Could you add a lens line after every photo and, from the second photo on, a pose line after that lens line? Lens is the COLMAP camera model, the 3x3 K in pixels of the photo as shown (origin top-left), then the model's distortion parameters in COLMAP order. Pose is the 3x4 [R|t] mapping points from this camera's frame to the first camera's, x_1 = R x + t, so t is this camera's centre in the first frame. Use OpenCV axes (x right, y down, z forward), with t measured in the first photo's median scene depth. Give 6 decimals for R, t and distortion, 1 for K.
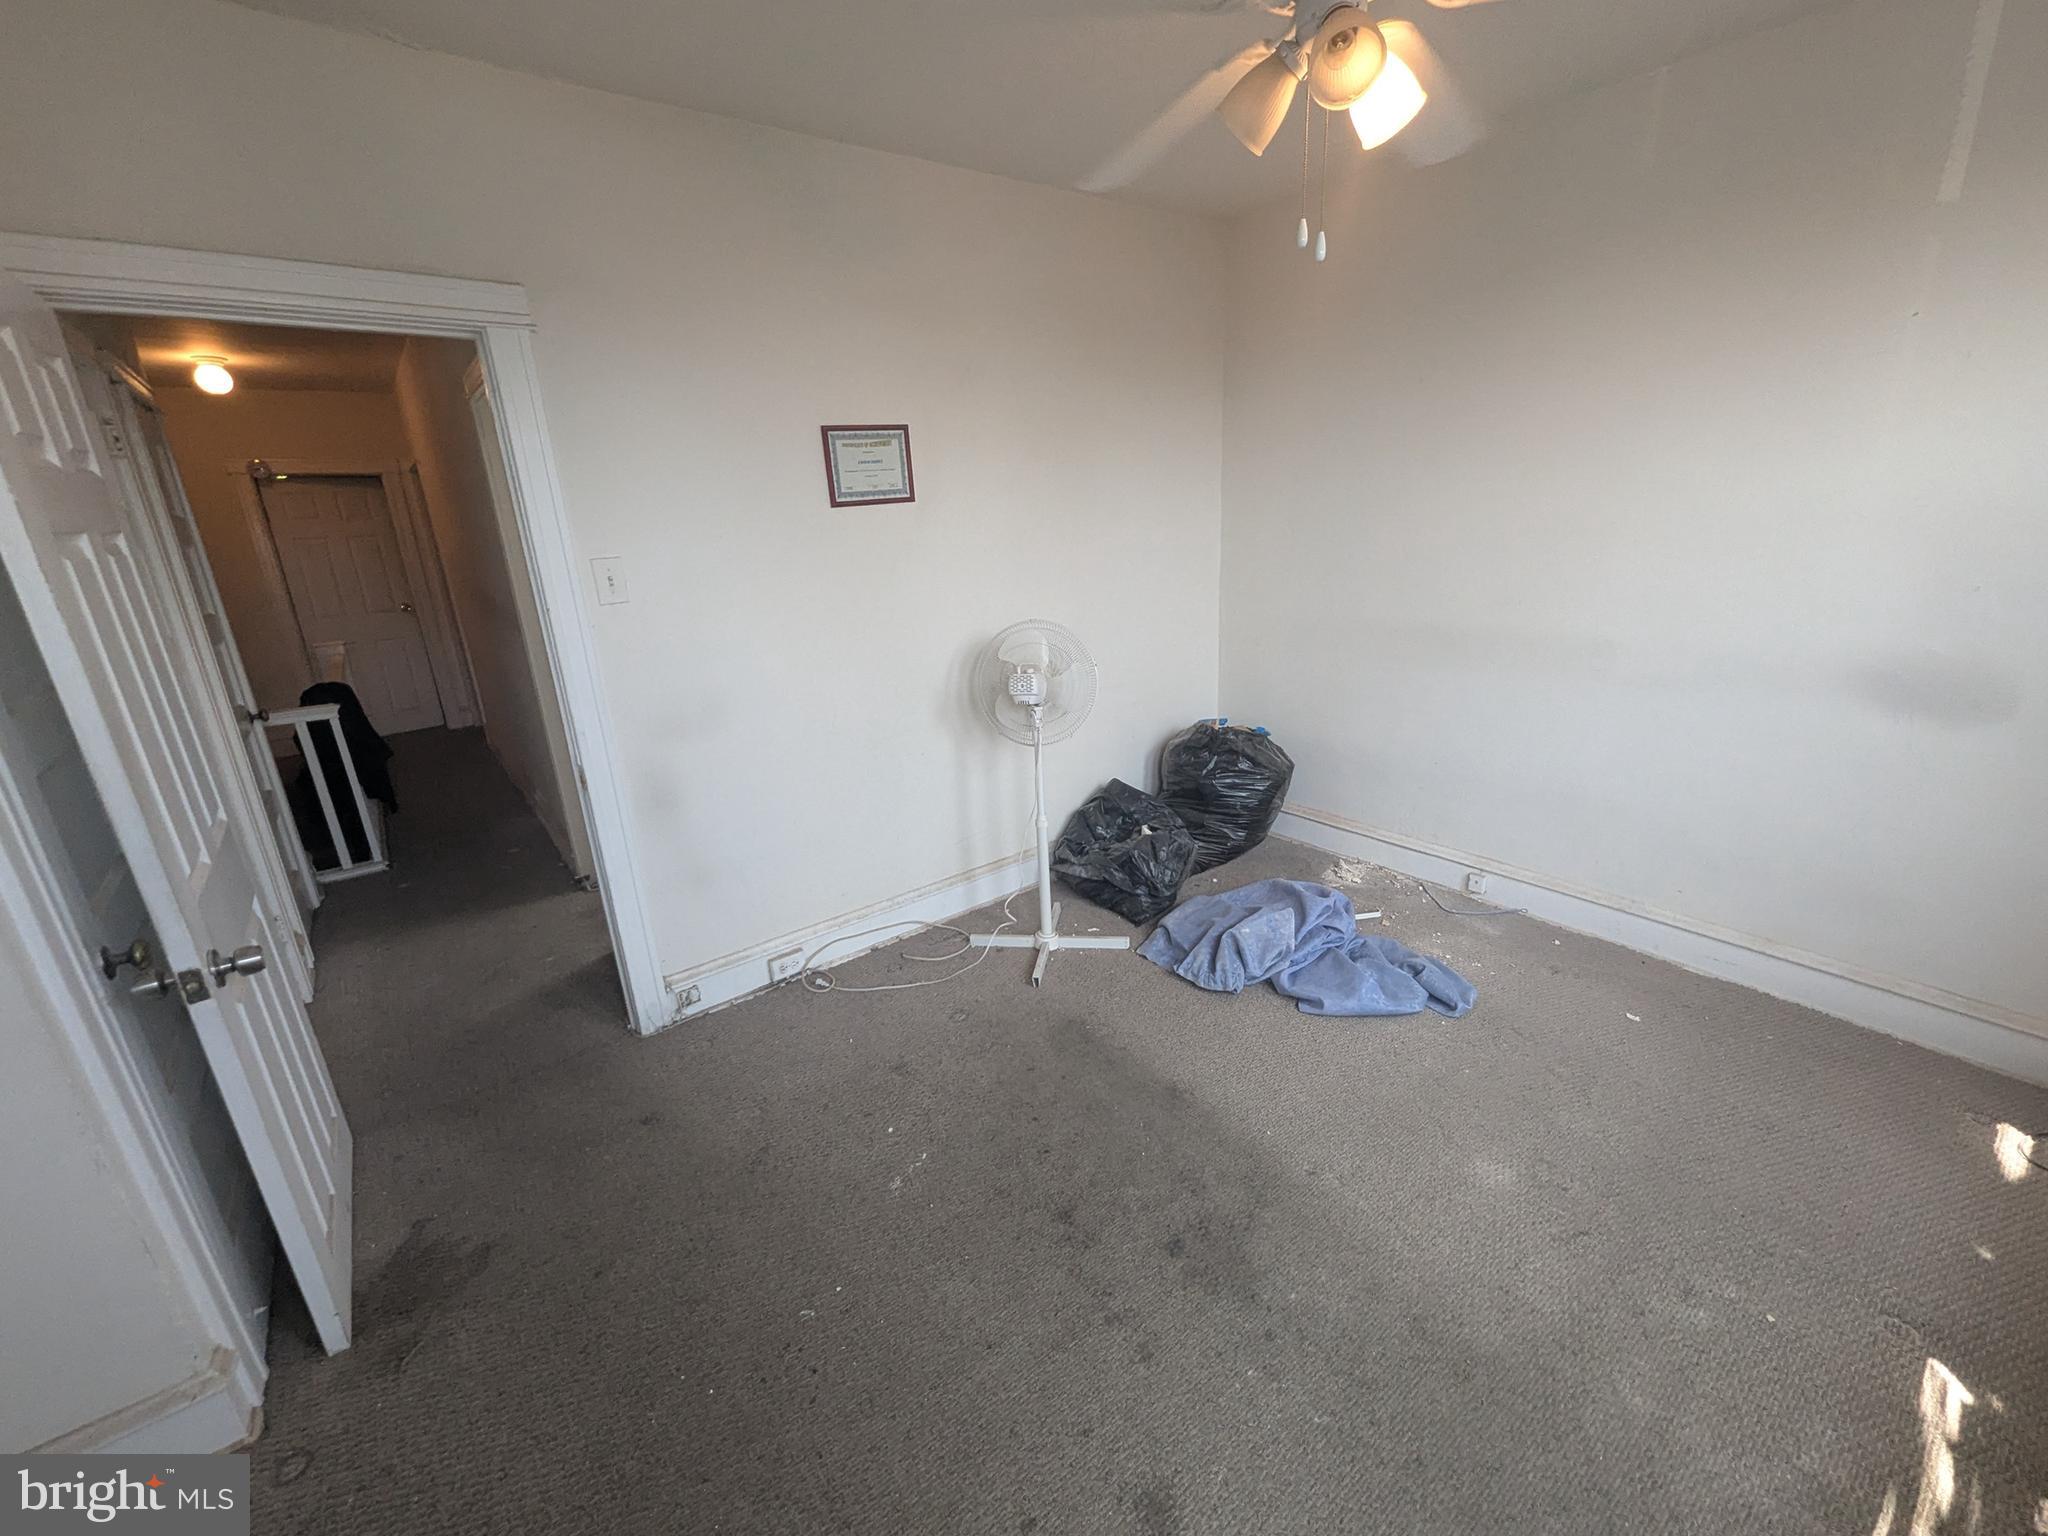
lens RADIAL K [[841.6, 0, 1036.4], [0, 841.6, 766.7], [0, 0, 1]] dist [0.001758, 0.000908]
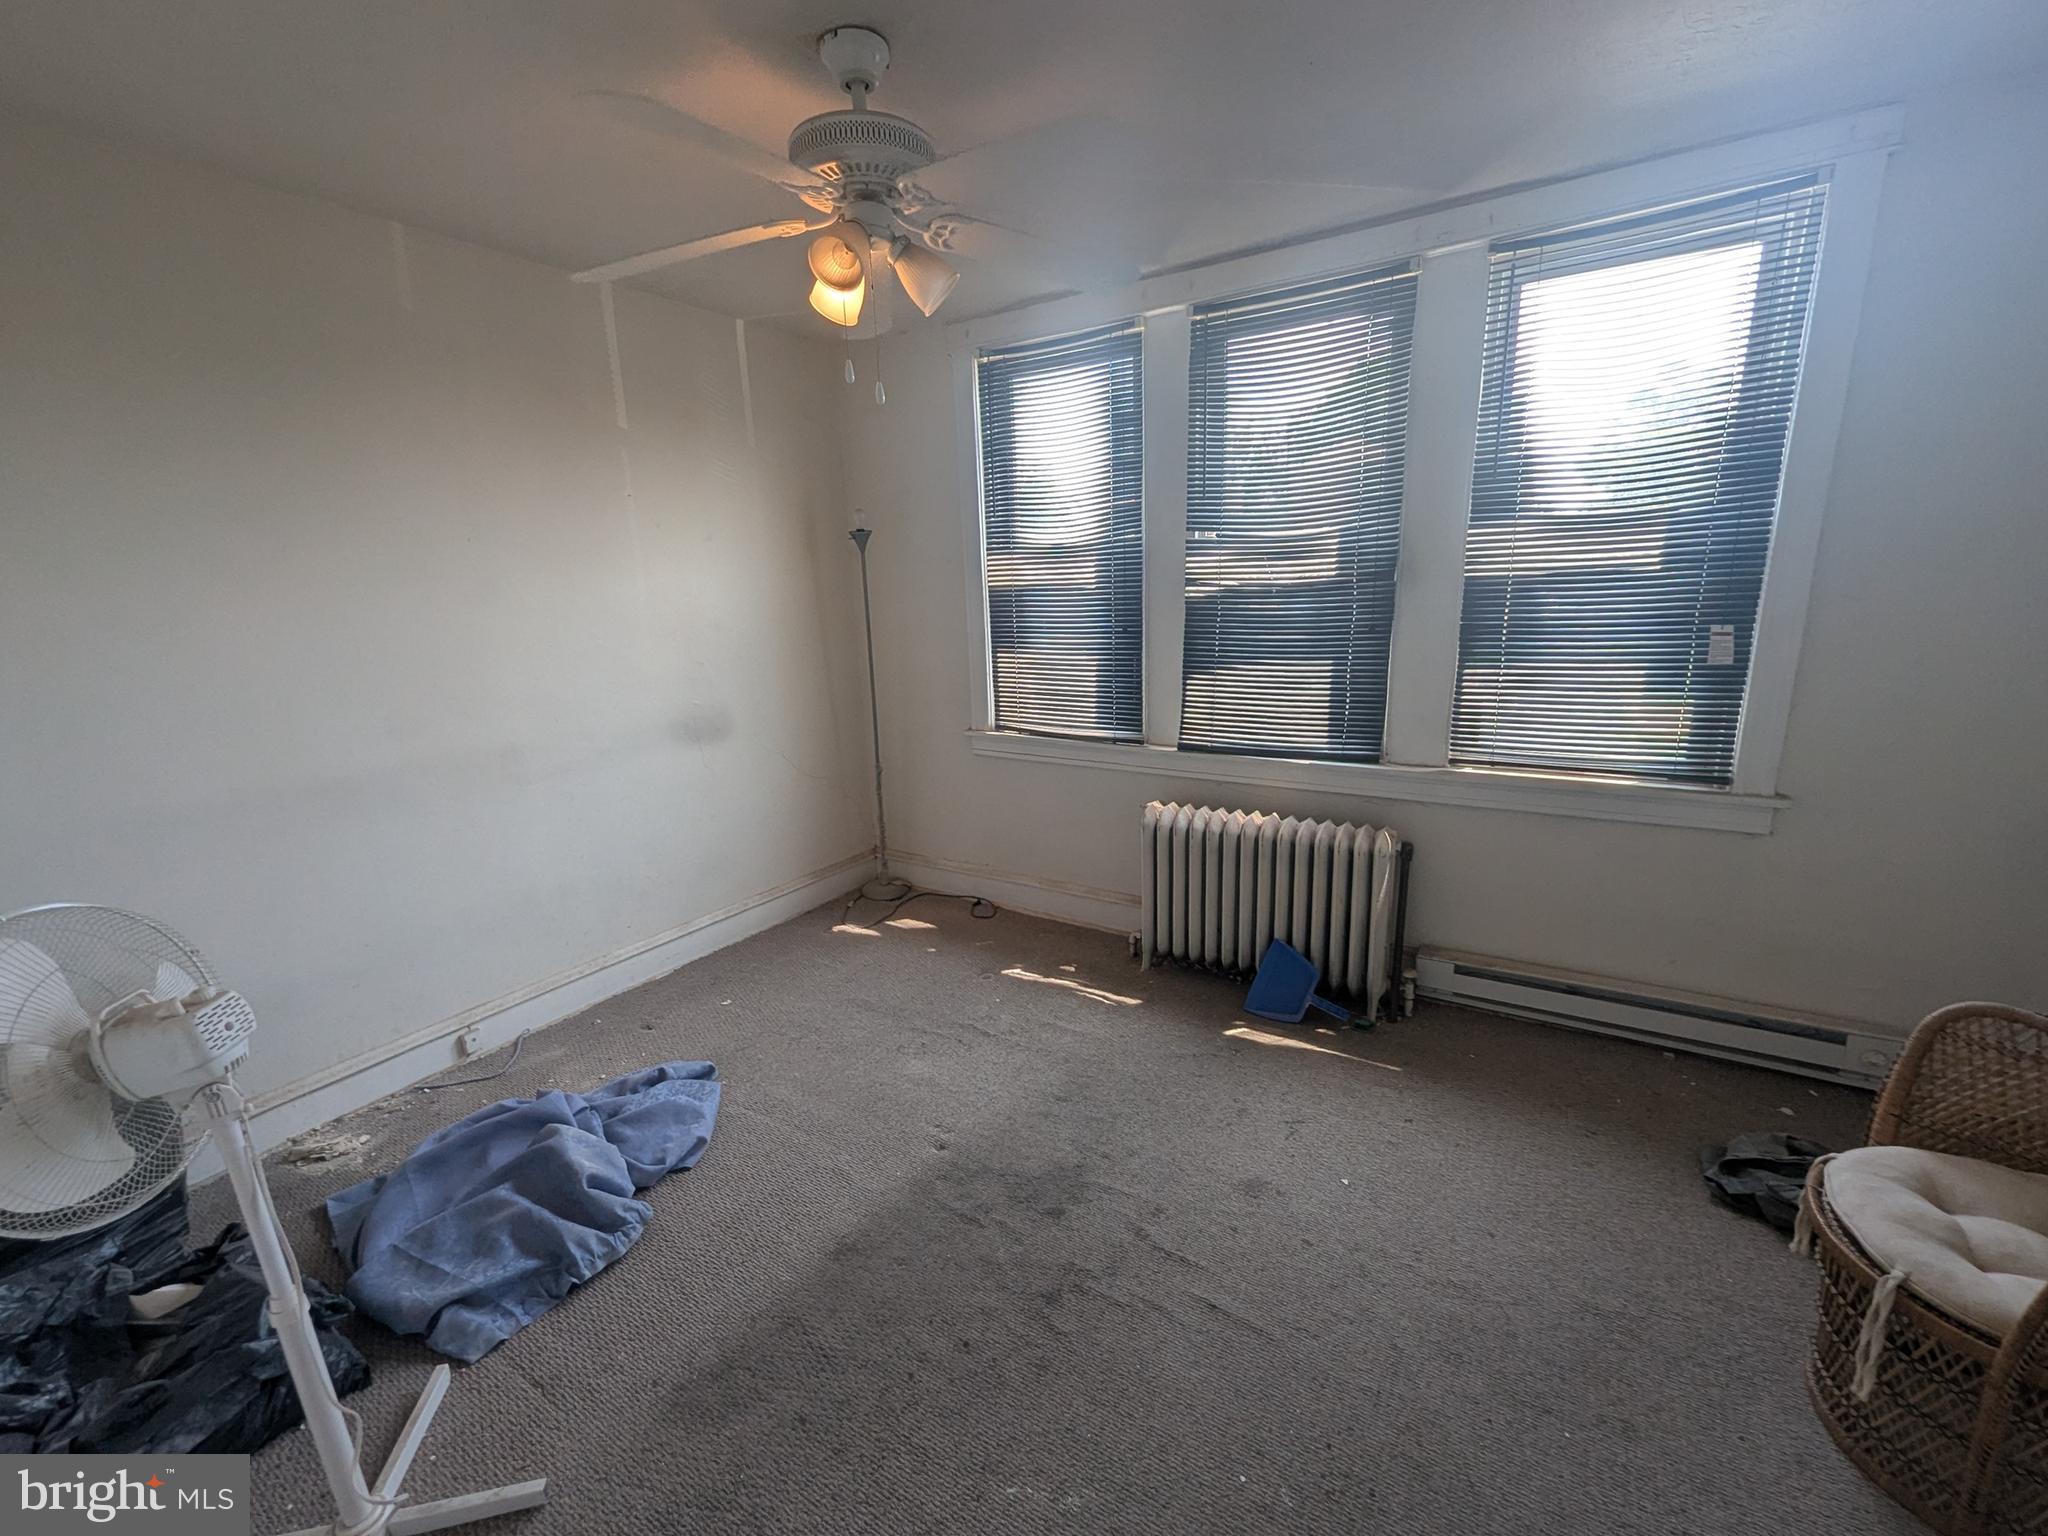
lens RADIAL K [[841.6, 0, 1031.3], [0, 841.6, 768.1], [0, 0, 1]] dist [0.001758, 0.000908]
pose [[-0.336786, -0.152256, 0.929189, -0.557533], [0.321354, 0.909001, 0.265423, -0.208232], [-0.885046, 0.387990, -0.257211, 0.753793]]
